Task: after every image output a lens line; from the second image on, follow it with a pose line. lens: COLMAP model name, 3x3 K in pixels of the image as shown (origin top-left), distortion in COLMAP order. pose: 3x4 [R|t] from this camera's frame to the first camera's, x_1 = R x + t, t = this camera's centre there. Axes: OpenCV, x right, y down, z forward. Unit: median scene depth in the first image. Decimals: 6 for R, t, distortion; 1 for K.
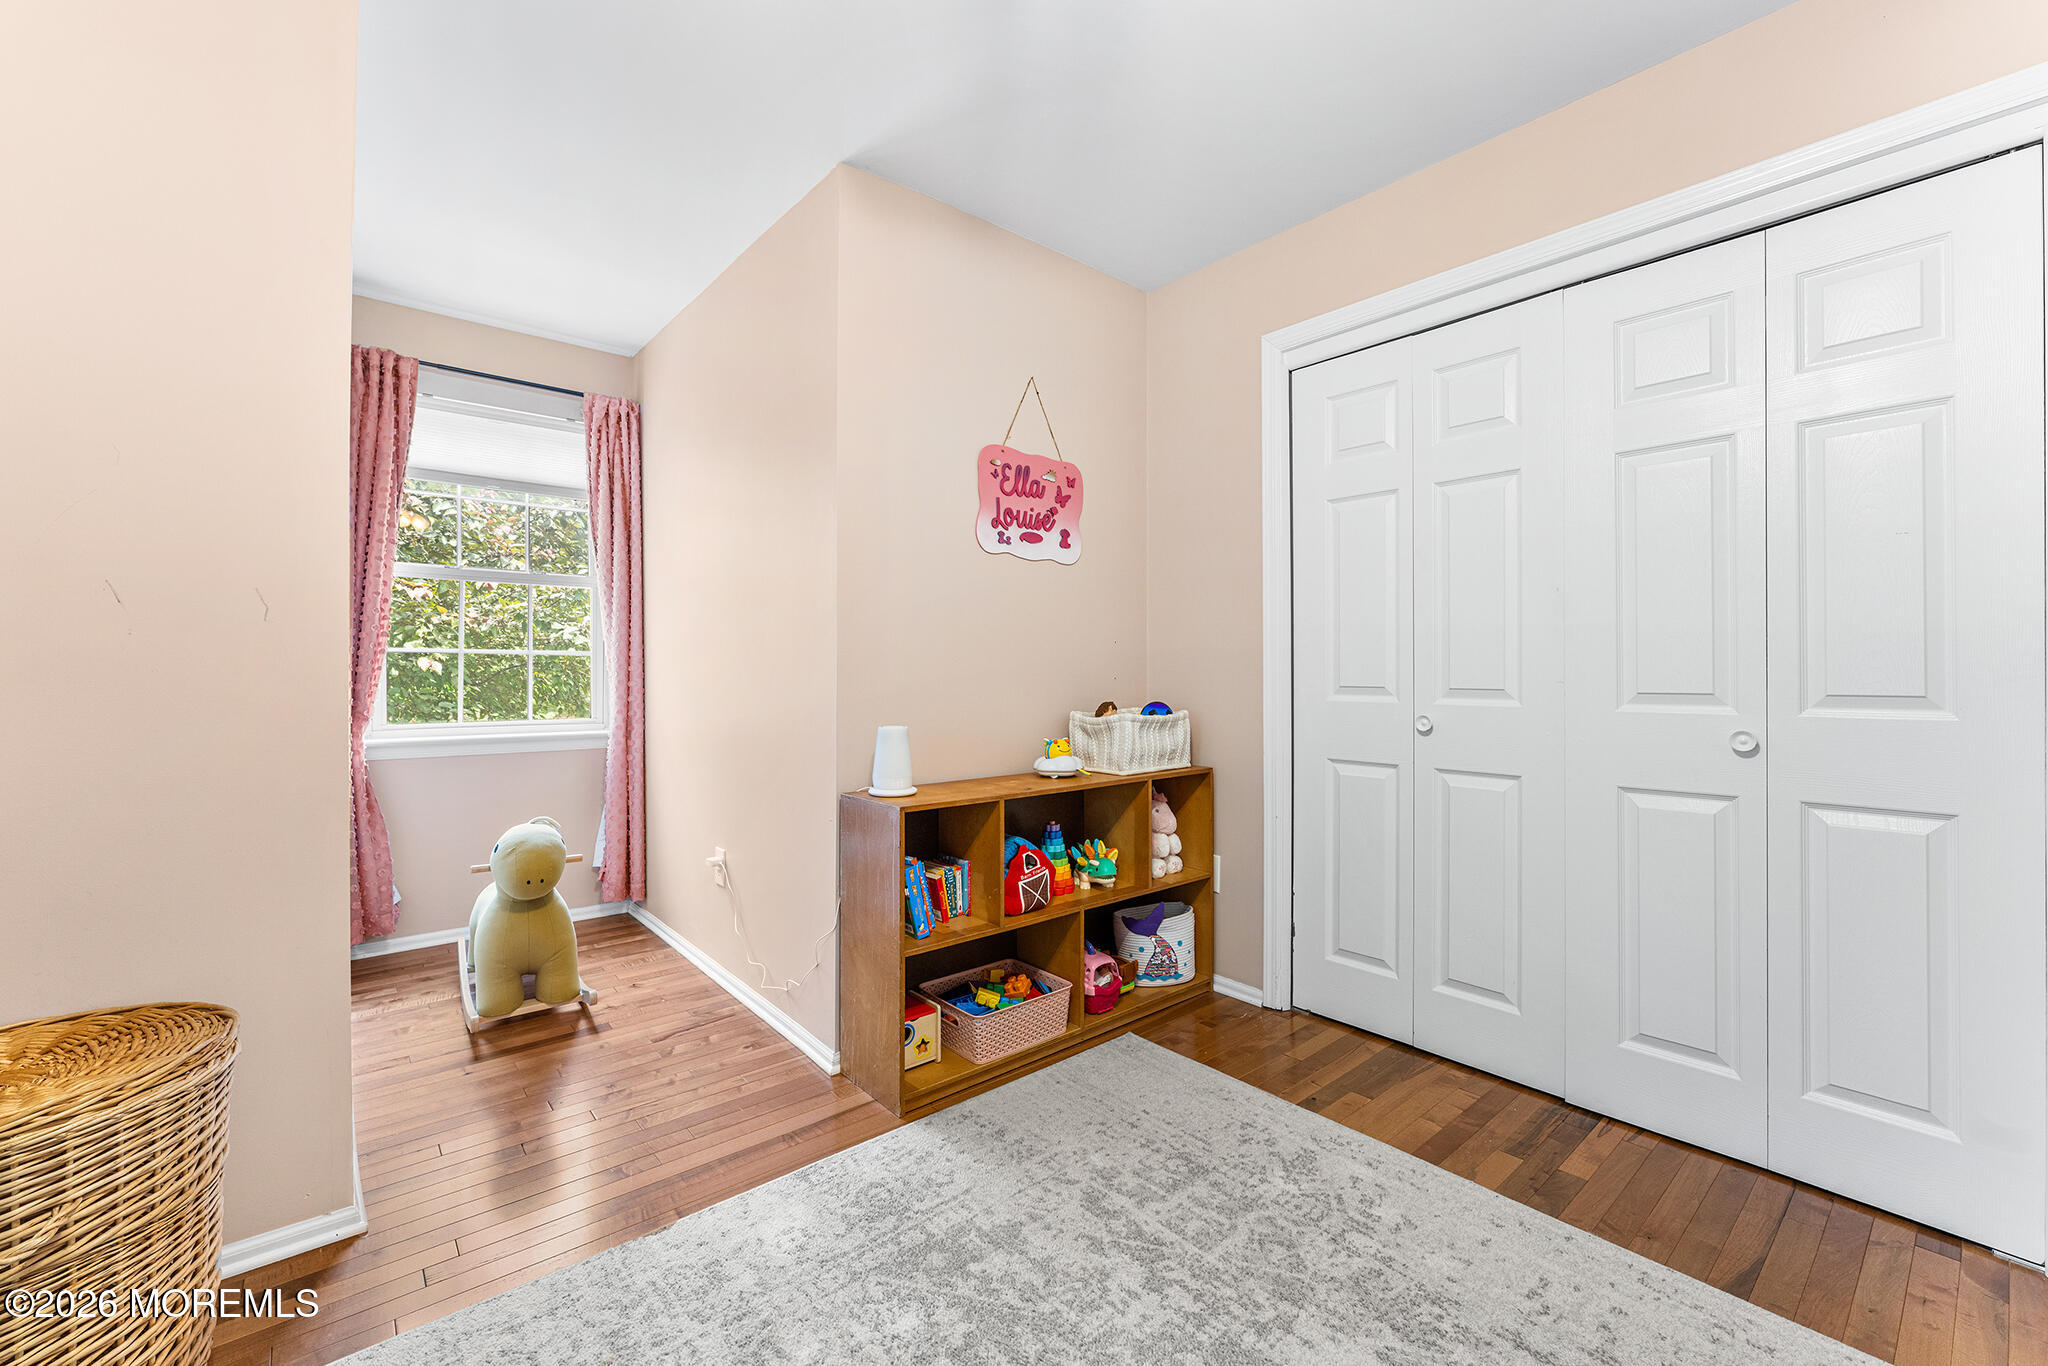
lens RADIAL K [[828.8, 0, 1046.4], [0, 828.8, 670.2], [0, 0, 1]] dist [0.000965, -0.001378]
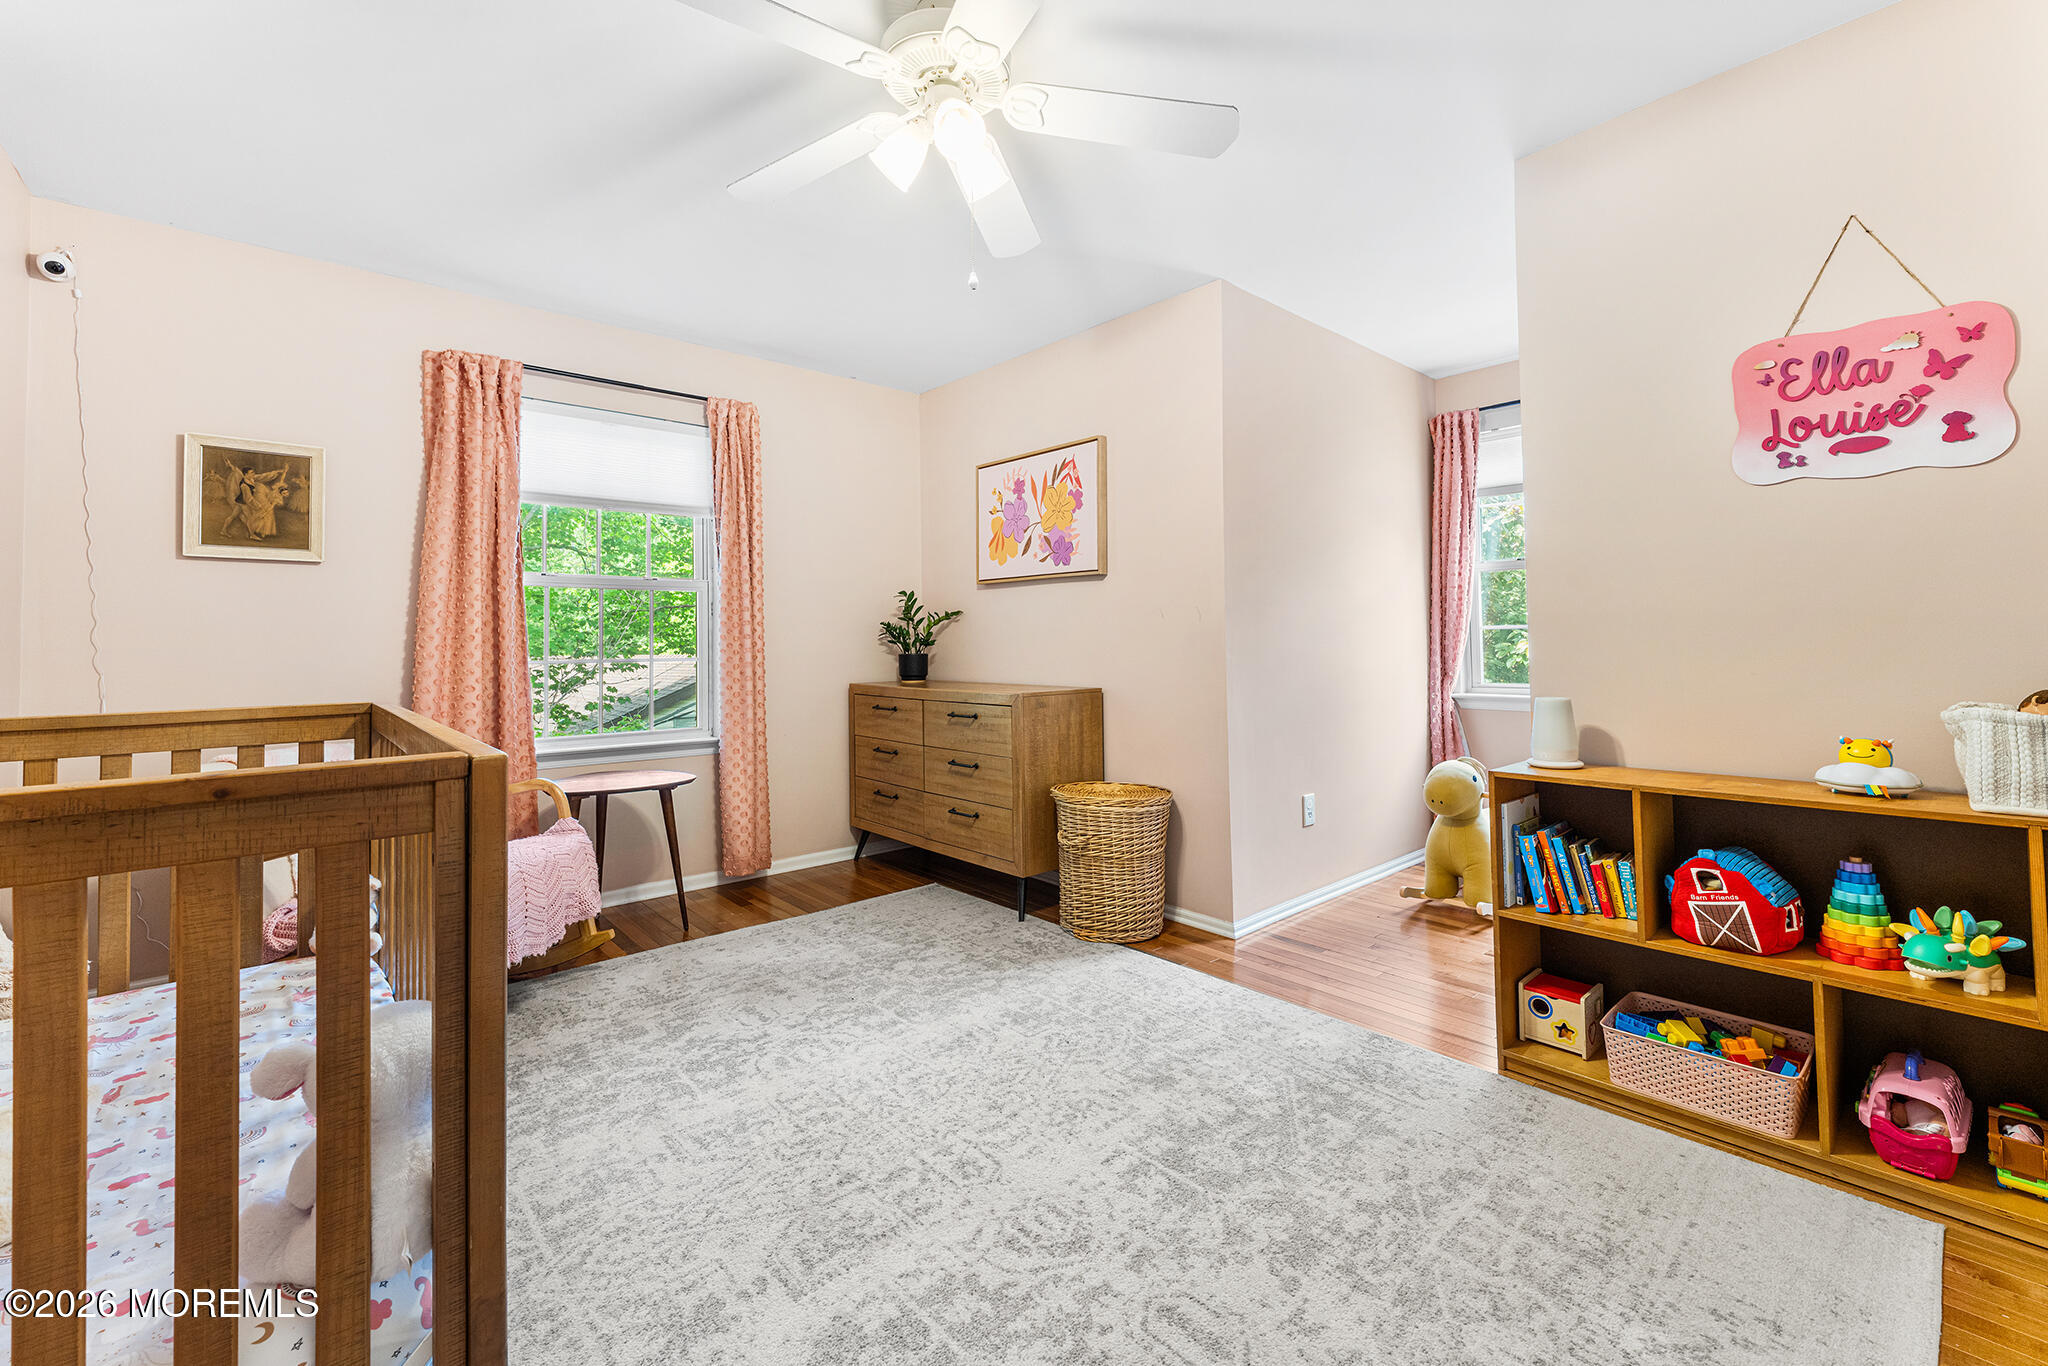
lens RADIAL K [[828.8, 0, 1017.5], [0, 828.8, 638.7], [0, 0, 1]] dist [0.000965, -0.001378]
pose [[0.017592, -0.010954, -0.999785, 0.725355], [0.010810, 0.999884, -0.010765, 0.000828], [0.999787, -0.010619, 0.017708, 0.315950]]
